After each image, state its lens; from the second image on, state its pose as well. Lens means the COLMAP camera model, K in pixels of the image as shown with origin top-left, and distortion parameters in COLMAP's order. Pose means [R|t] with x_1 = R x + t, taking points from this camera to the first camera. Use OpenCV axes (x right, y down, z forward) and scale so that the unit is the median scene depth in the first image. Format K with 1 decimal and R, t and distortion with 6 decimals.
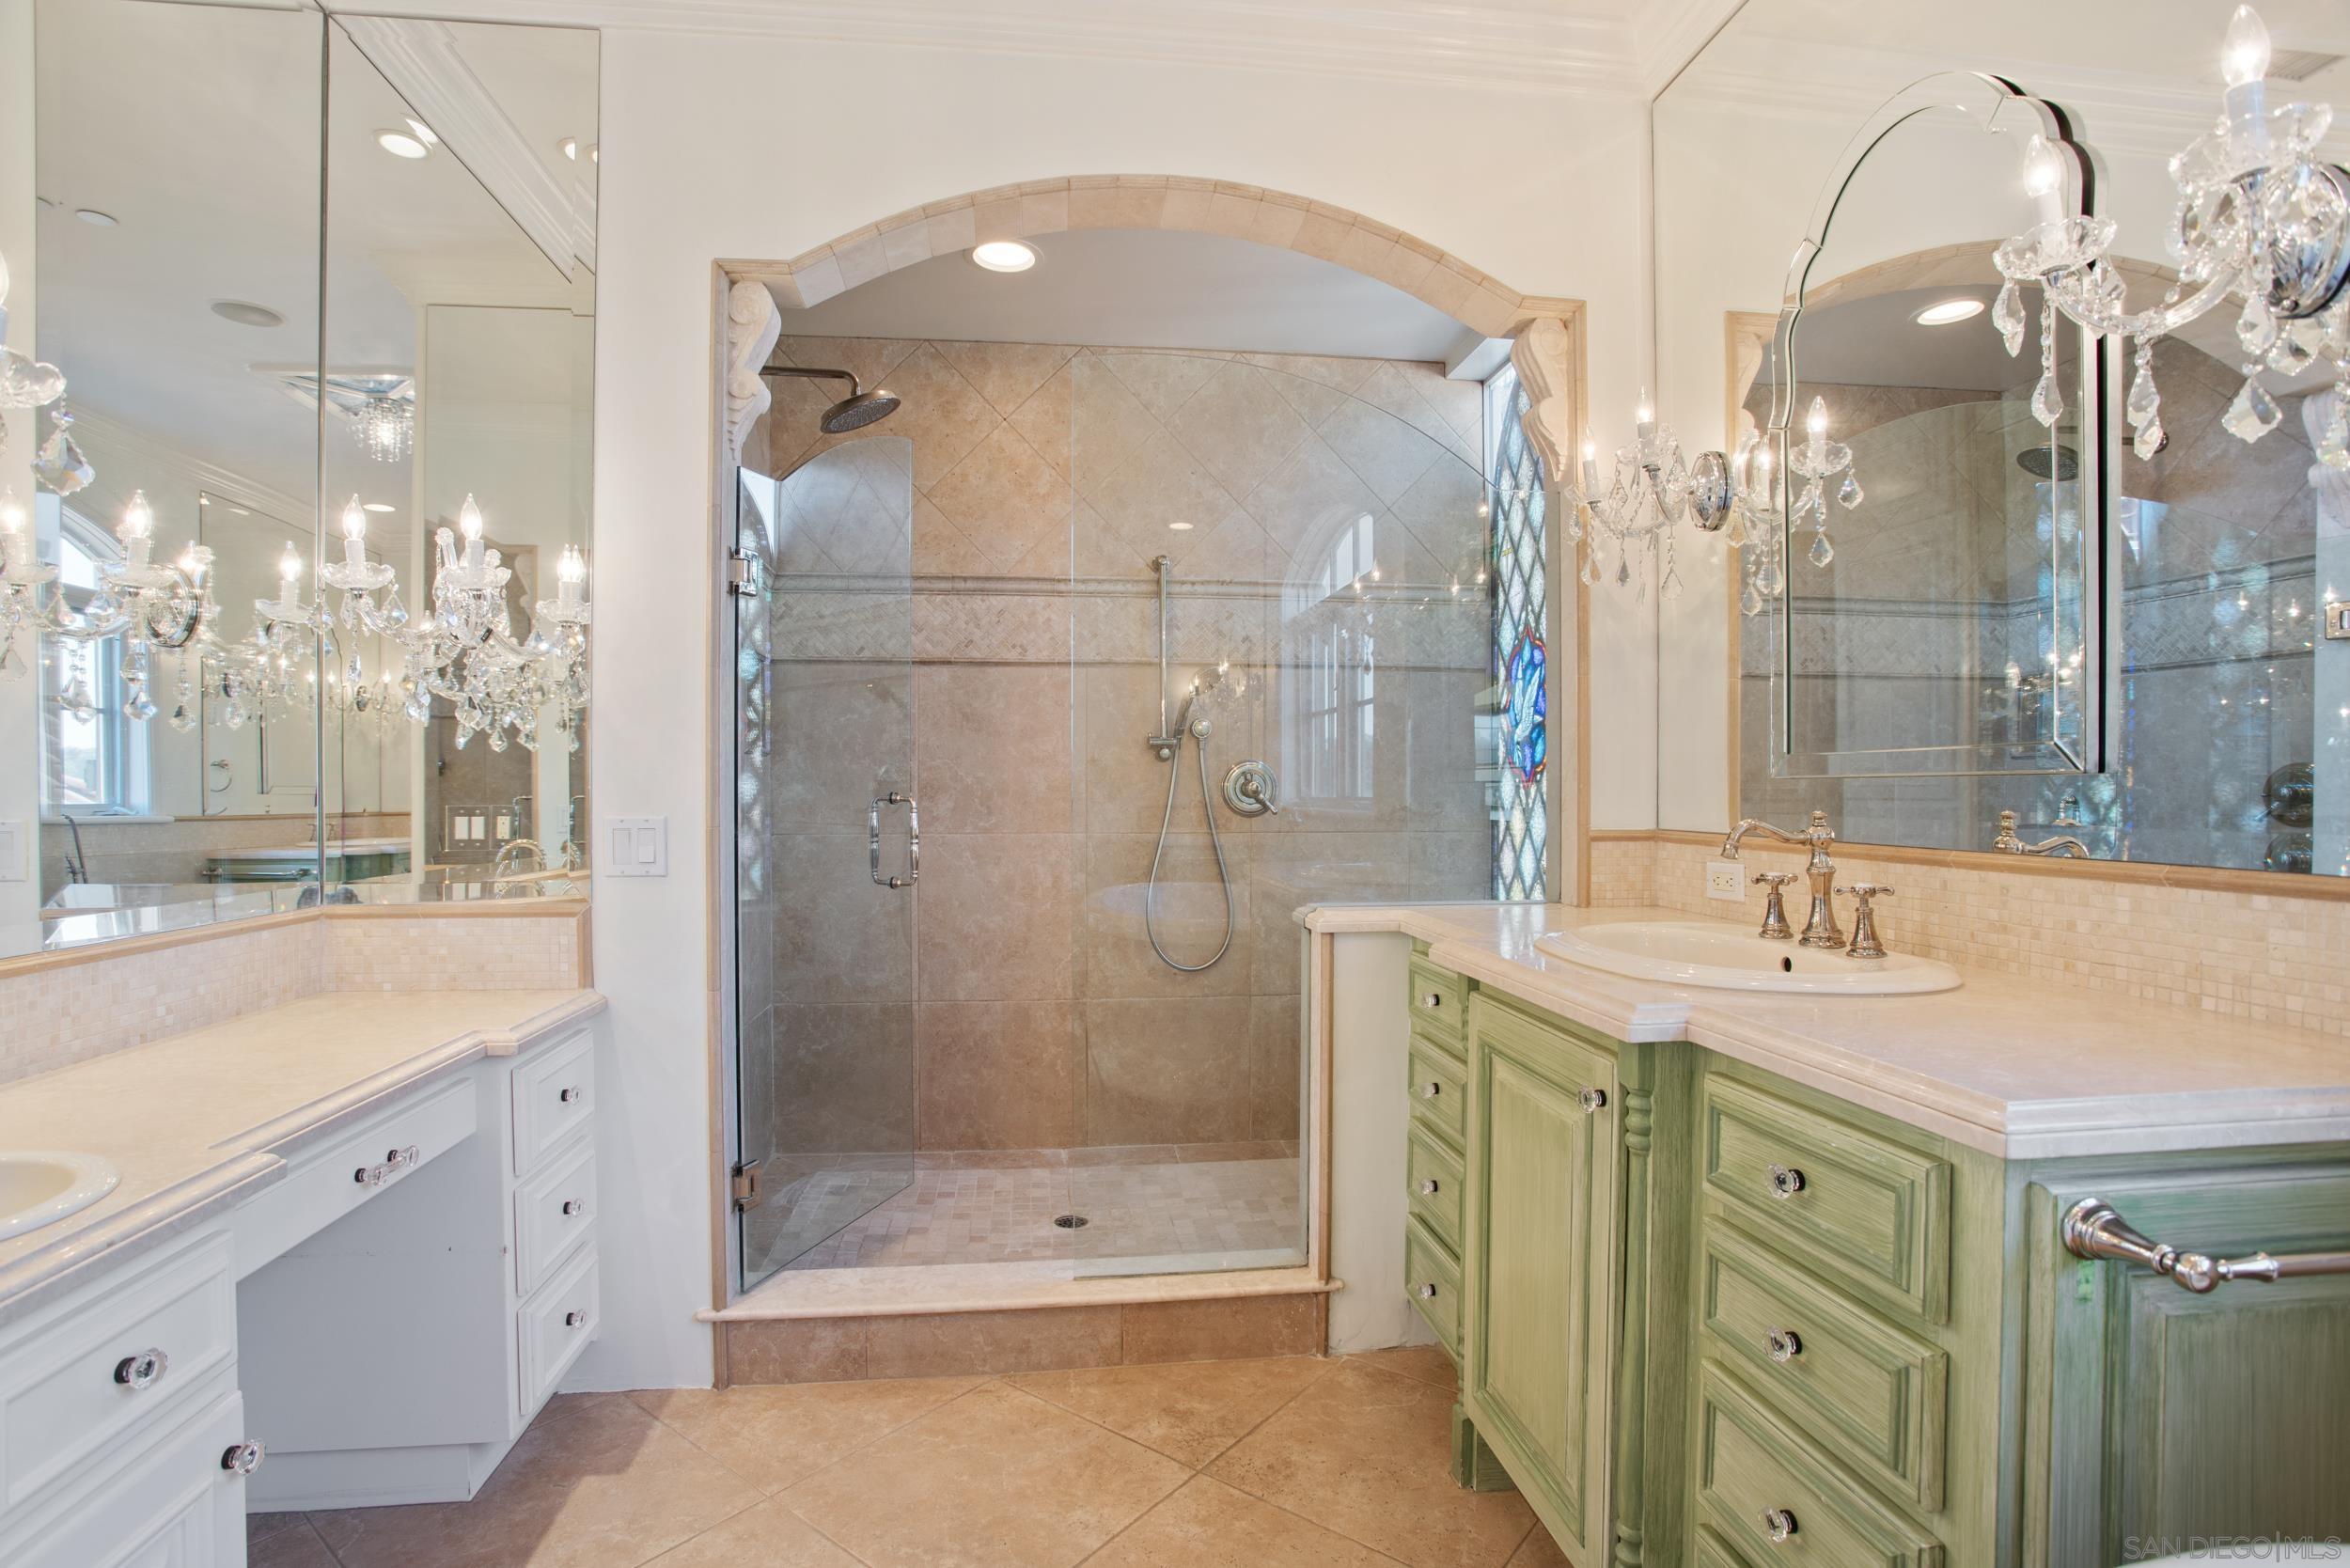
lens RADIAL K [[1153.7, 0, 1167.1], [0, 1153.7, 796.3], [0, 0, 1]] dist [-0.034176, 0.001790]
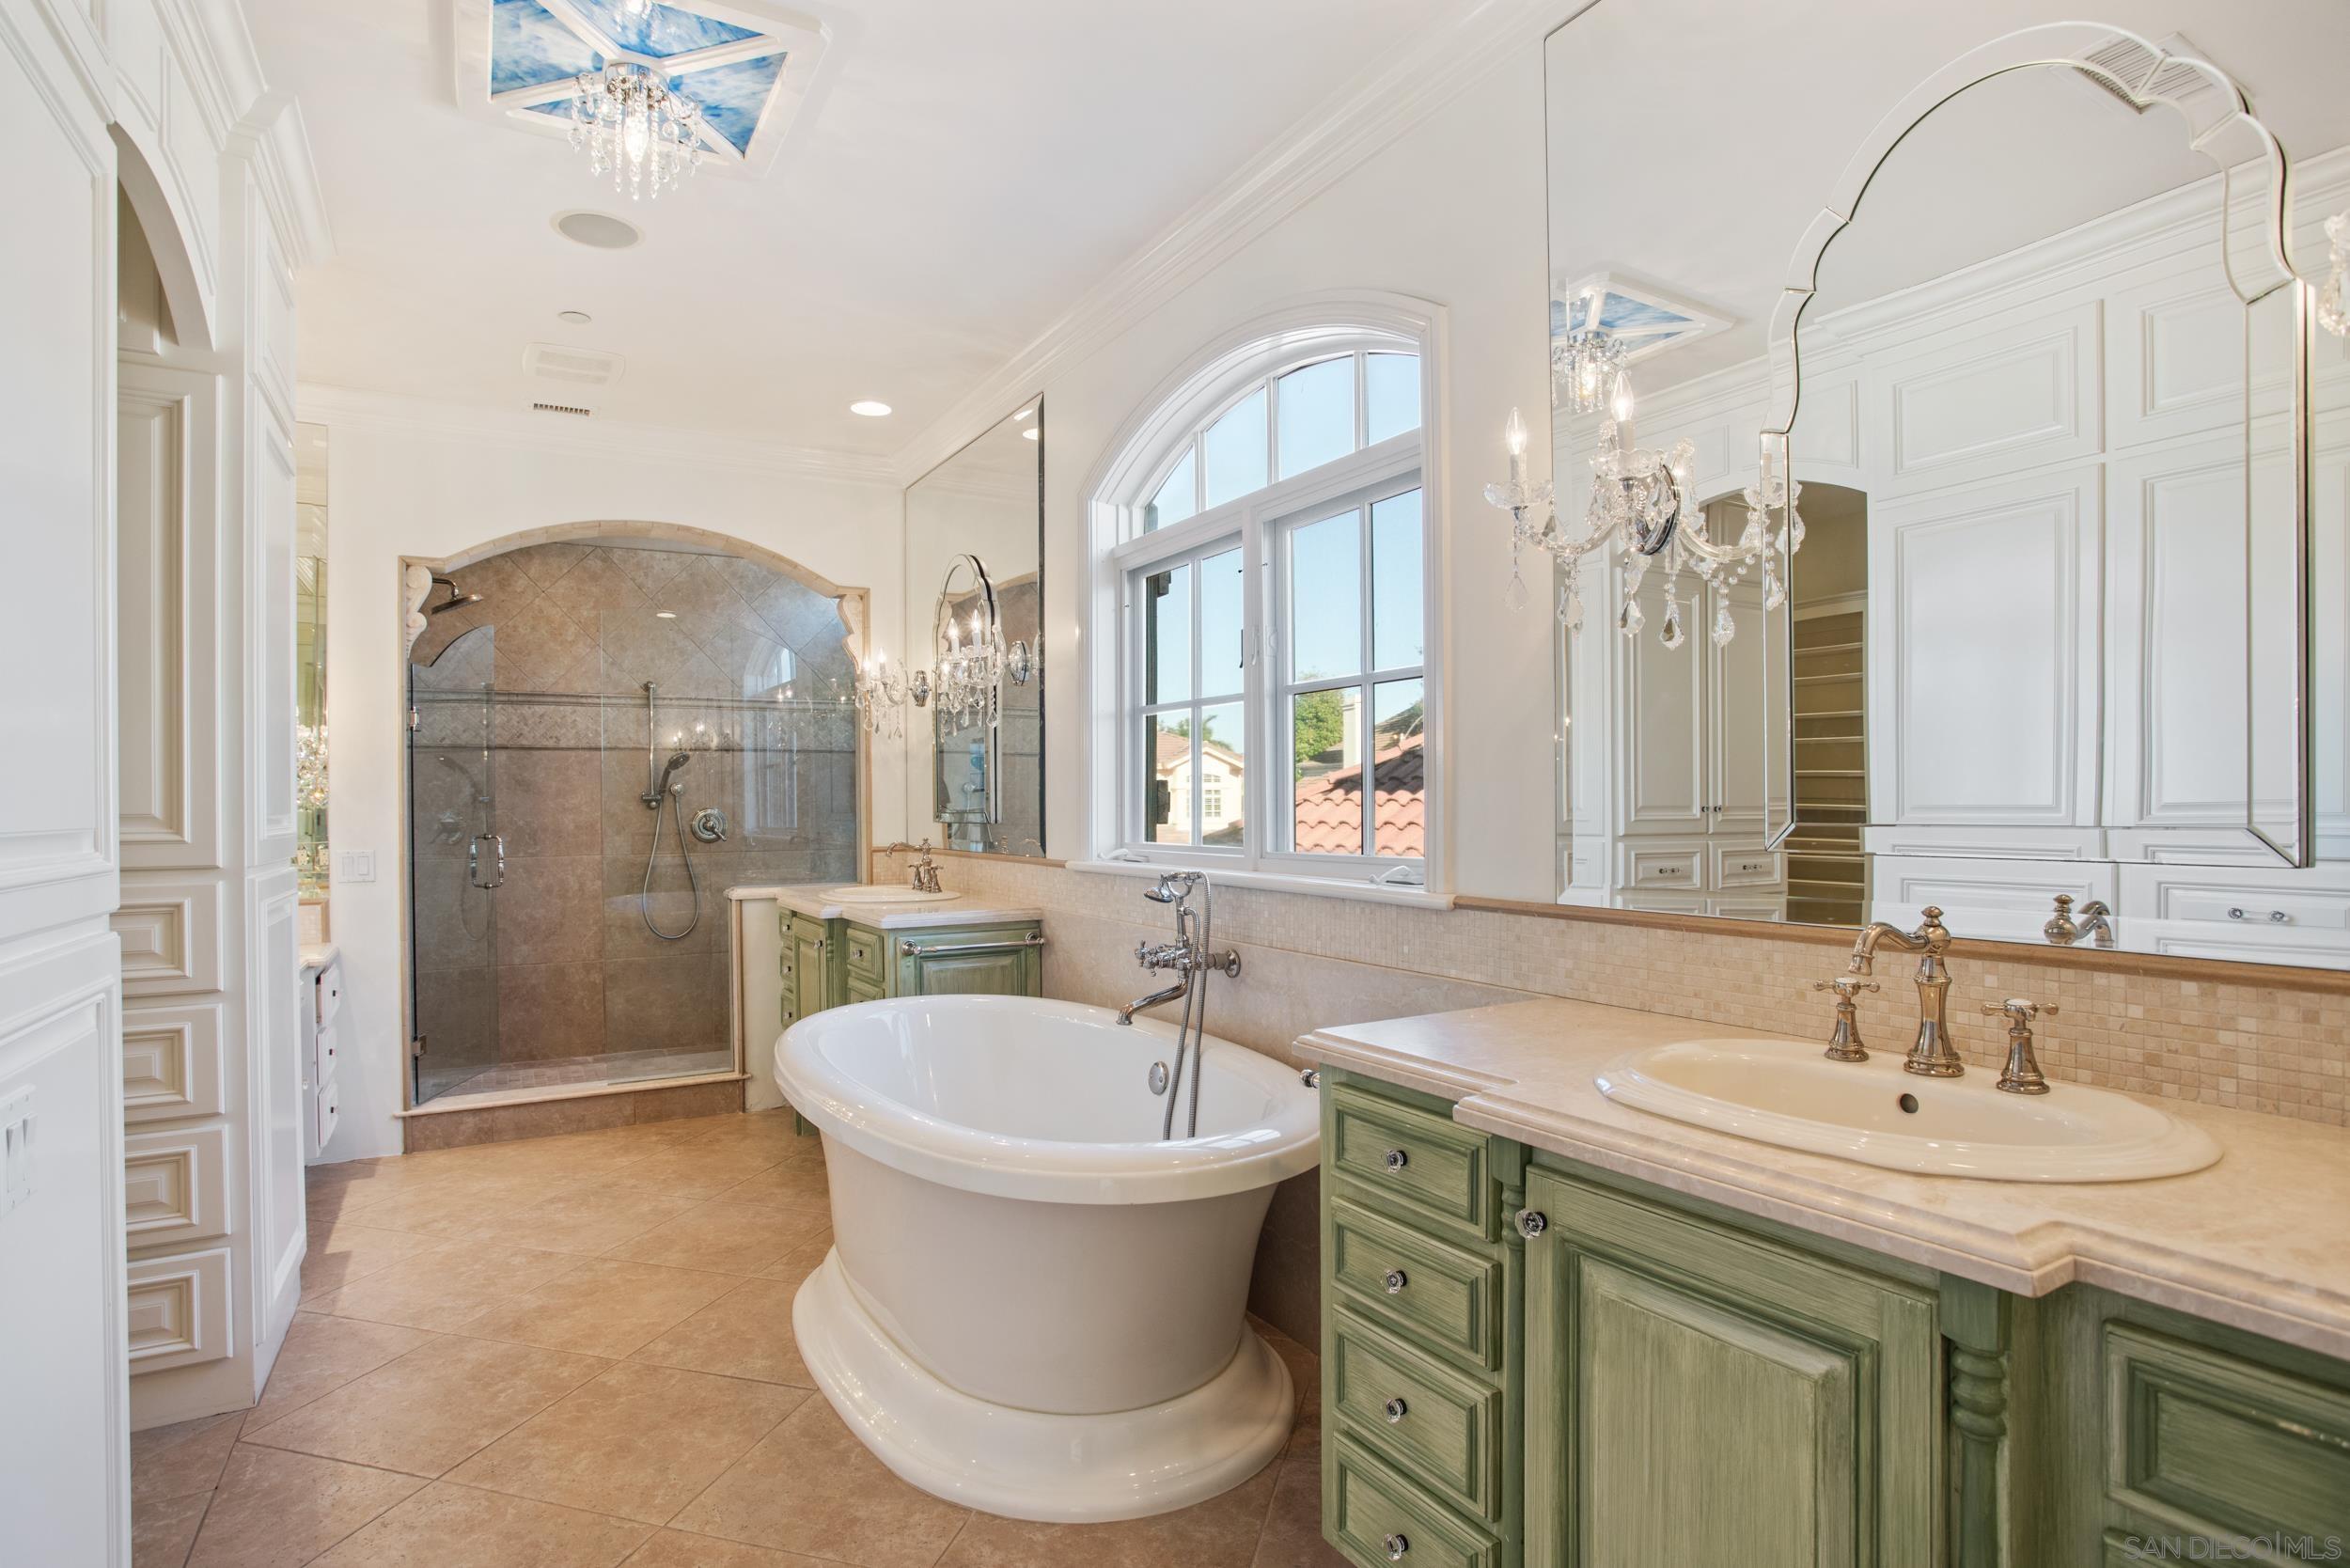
lens RADIAL K [[1218.3, 0, 1123.3], [0, 1218.3, 814.3], [0, 0, 1]] dist [-0.035463, 0.002196]
pose [[0.933559, -0.011738, 0.358231, 0.003891], [0.012145, 0.999926, 0.001112, -0.017757], [-0.358217, 0.003312, 0.933632, -0.820693]]
